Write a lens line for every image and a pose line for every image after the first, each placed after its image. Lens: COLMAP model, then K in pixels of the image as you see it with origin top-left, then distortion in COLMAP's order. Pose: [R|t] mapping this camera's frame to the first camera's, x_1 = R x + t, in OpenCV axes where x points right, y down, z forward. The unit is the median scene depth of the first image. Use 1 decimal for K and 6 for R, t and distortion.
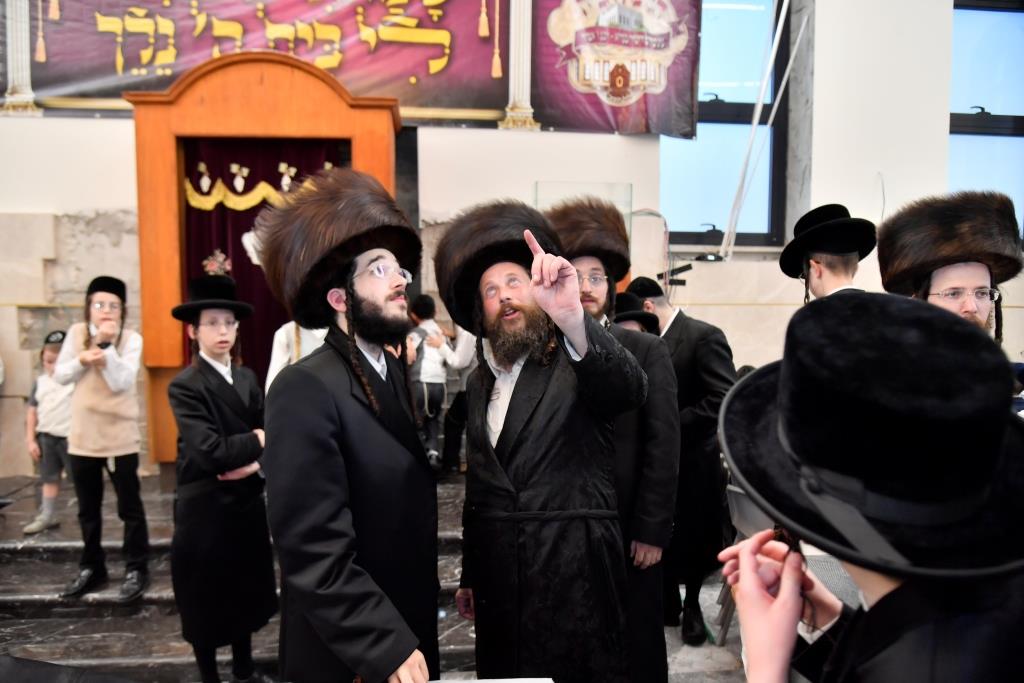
lens RADIAL K [[676.9, 0, 499.4], [0, 676.9, 348.3], [0, 0, 1]] dist [-0.030058, 0.003628]
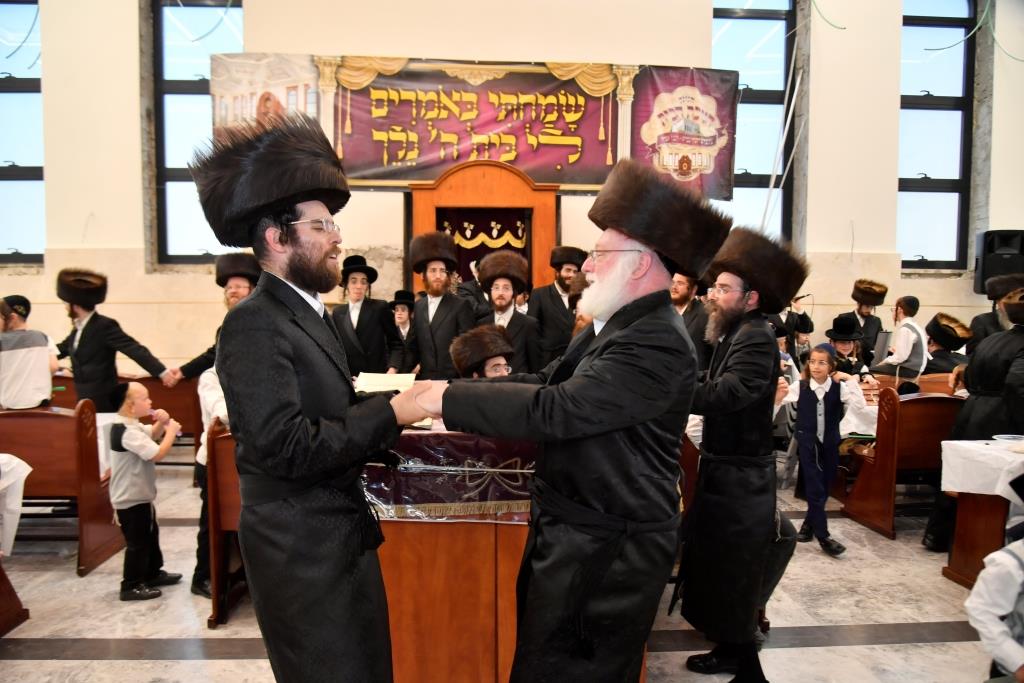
lens RADIAL K [[680.4, 0, 503.4], [0, 680.4, 349.4], [0, 0, 1]] dist [-0.030837, 0.006251]
pose [[0.999021, 0.005049, -0.043956, -0.188503], [-0.005344, 0.999964, -0.006601, 0.058991], [0.043921, 0.006829, 0.999012, -0.661669]]
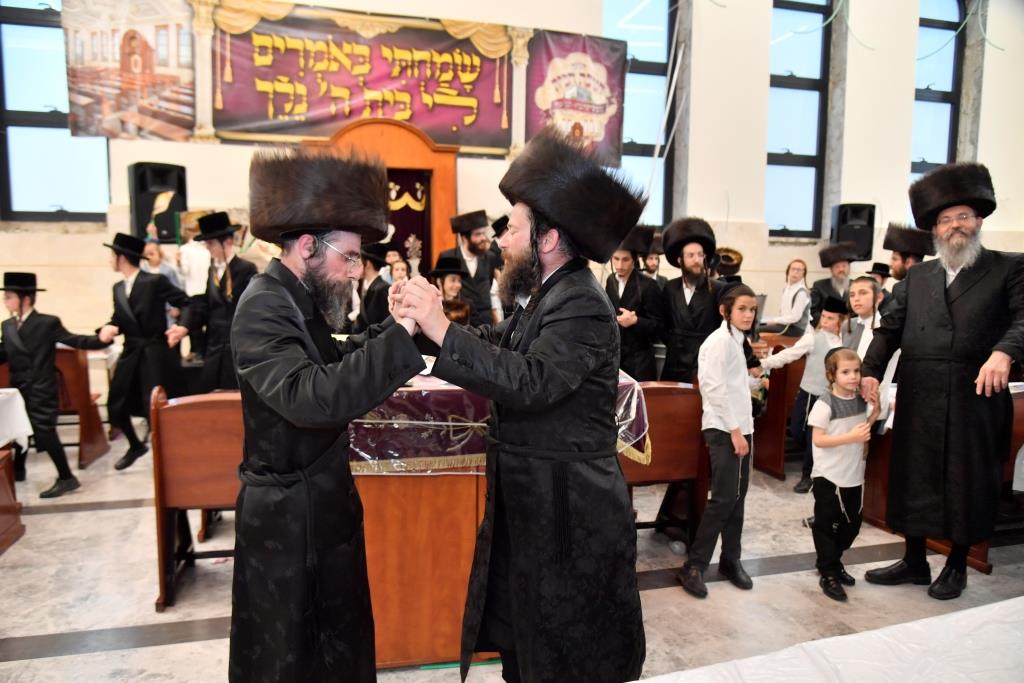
lens RADIAL K [[690.9, 0, 498.3], [0, 690.9, 348.8], [0, 0, 1]] dist [-0.028352, 0.008446]
pose [[0.987301, -0.011991, 0.158407, -0.292976], [0.005671, 0.999172, 0.040287, 0.064333], [-0.158759, -0.038877, 0.986552, -0.670452]]
